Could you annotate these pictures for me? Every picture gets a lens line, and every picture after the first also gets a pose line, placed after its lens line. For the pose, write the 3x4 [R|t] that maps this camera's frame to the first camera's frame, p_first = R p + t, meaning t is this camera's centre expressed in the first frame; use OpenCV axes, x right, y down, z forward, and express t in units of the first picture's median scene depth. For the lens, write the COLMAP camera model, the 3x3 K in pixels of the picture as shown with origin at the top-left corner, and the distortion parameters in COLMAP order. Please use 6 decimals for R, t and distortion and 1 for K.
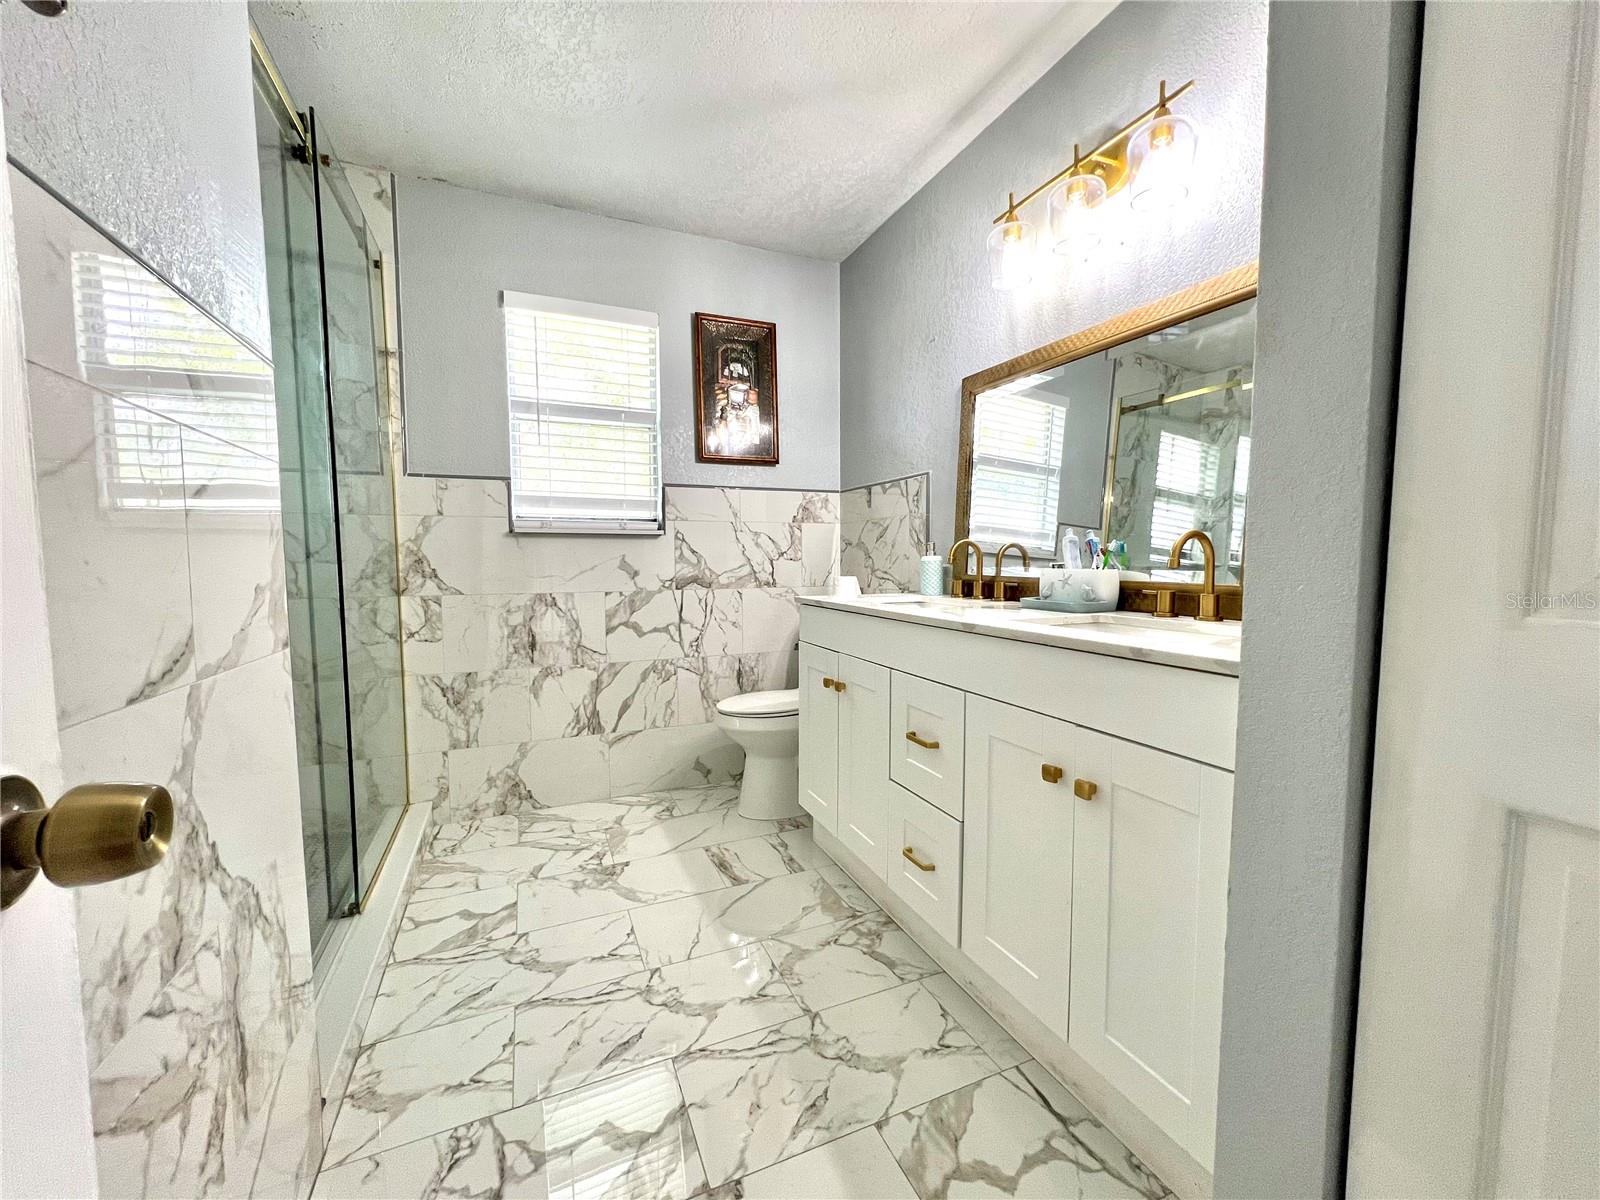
lens RADIAL K [[640.1, 0, 800.0], [0, 640.1, 603.7], [0, 0, 1]] dist [0.001465, 0.001390]
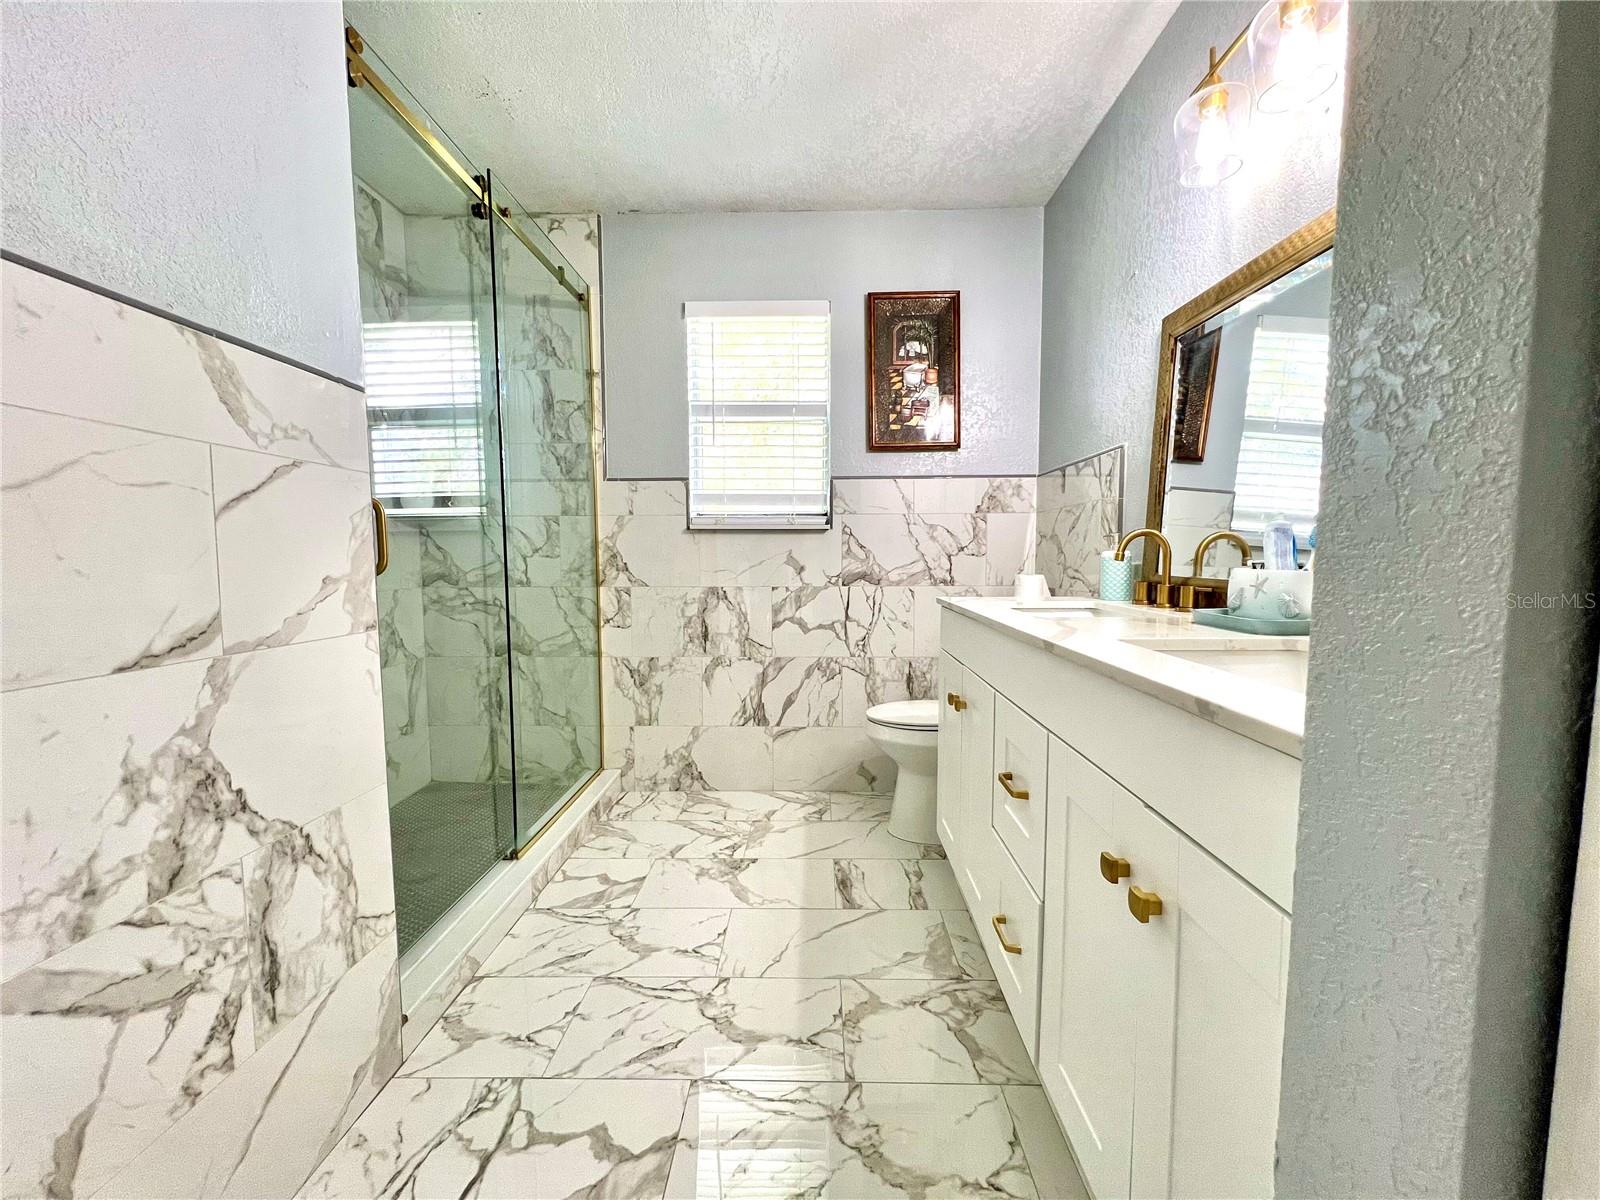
lens RADIAL K [[640.1, 0, 799.1], [0, 640.1, 603.6], [0, 0, 1]] dist [0.001465, 0.001390]
pose [[0.907101, 0.033195, -0.419602, 0.224417], [-0.029844, 0.999449, 0.014550, -0.011174], [0.419854, -0.000676, 0.907591, 0.143550]]
